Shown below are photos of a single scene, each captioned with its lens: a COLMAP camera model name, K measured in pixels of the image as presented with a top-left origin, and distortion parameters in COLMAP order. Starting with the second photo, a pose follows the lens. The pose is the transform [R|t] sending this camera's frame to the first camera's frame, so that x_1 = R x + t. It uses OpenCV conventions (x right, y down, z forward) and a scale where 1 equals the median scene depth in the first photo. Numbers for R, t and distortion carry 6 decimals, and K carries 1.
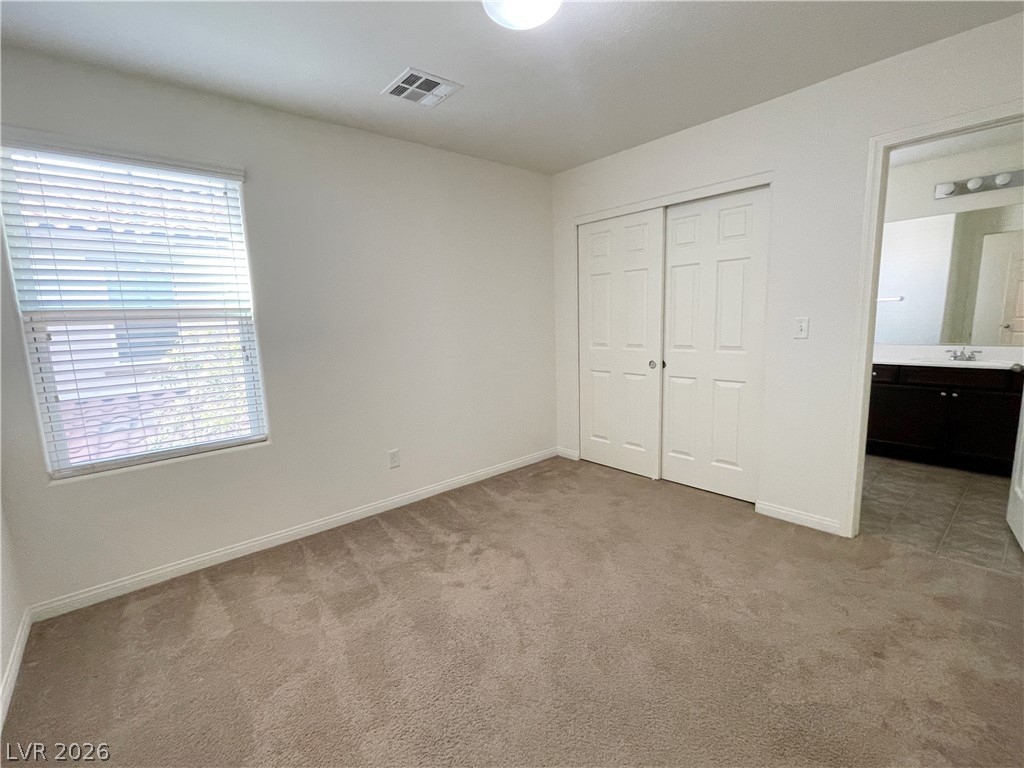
lens RADIAL K [[437.0, 0, 500.6], [0, 437.0, 385.4], [0, 0, 1]] dist [0.001090, 0.000132]
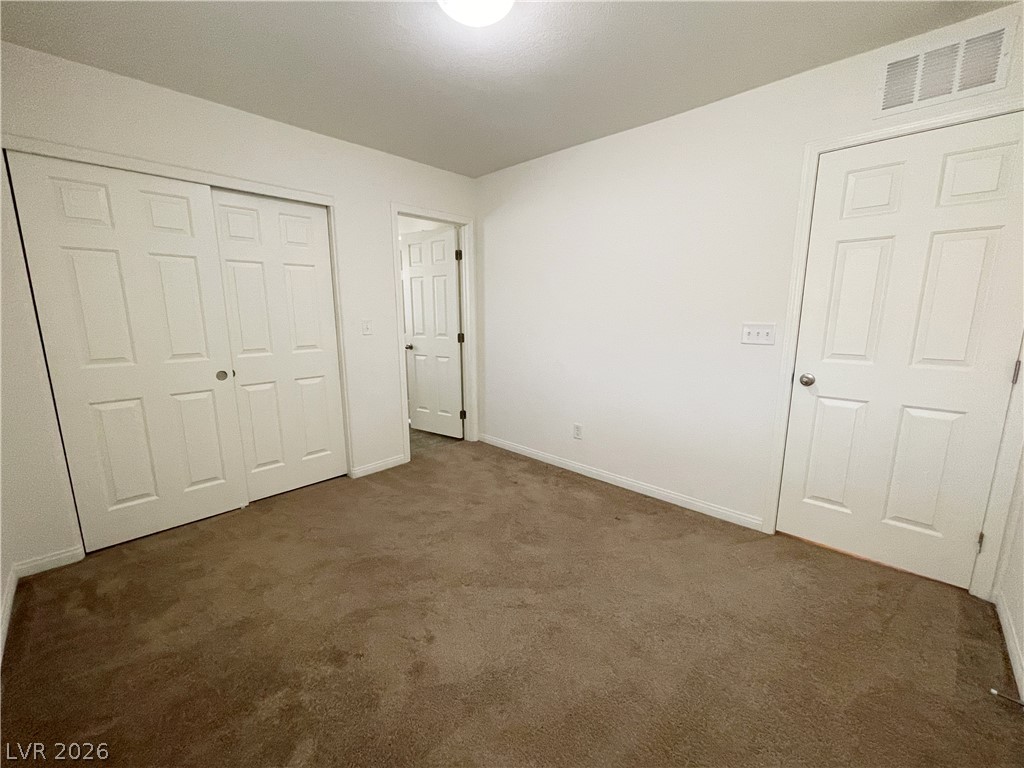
lens RADIAL K [[412.6, 0, 508.8], [0, 412.6, 385.8], [0, 0, 1]] dist [0.001250, 0.000015]
pose [[-0.085723, -0.148583, 0.985177, -0.559511], [0.154380, 0.974894, 0.160465, -0.082337], [-0.984286, 0.165848, -0.060632, 0.613843]]
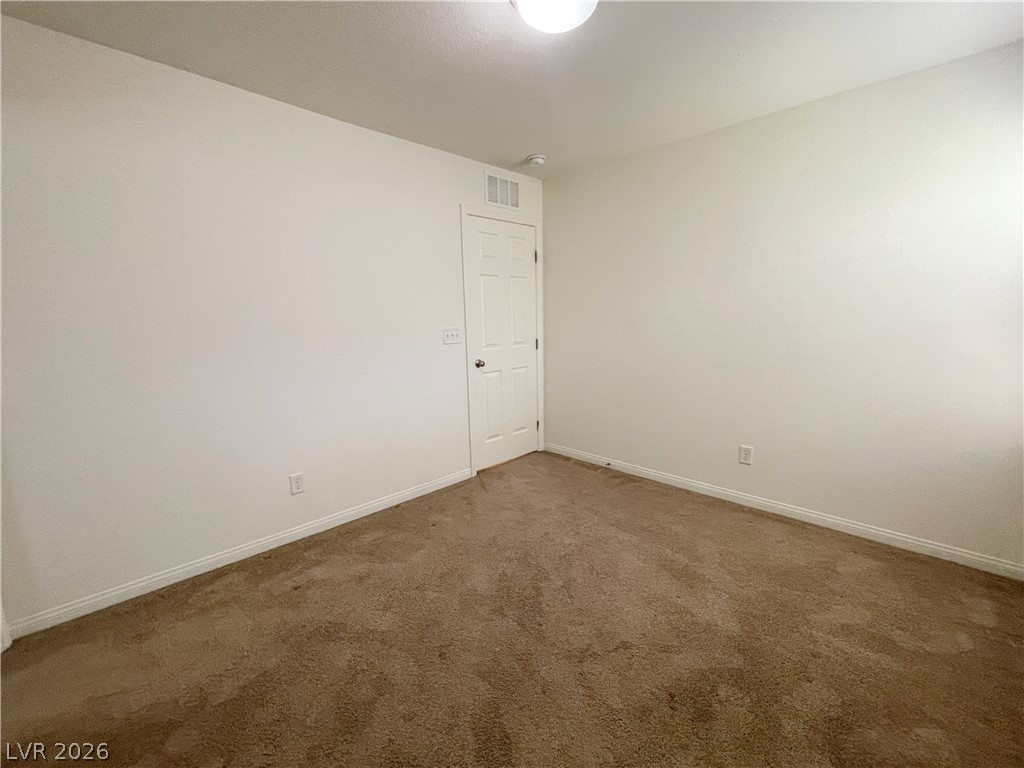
lens RADIAL K [[419.1, 0, 507.8], [0, 419.1, 386.3], [0, 0, 1]] dist [0.000418, -0.000190]
pose [[-0.997104, 0.069048, -0.031863, 0.146312], [0.055958, 0.949930, 0.307411, -0.184292], [0.051494, 0.304738, -0.951043, 1.187493]]
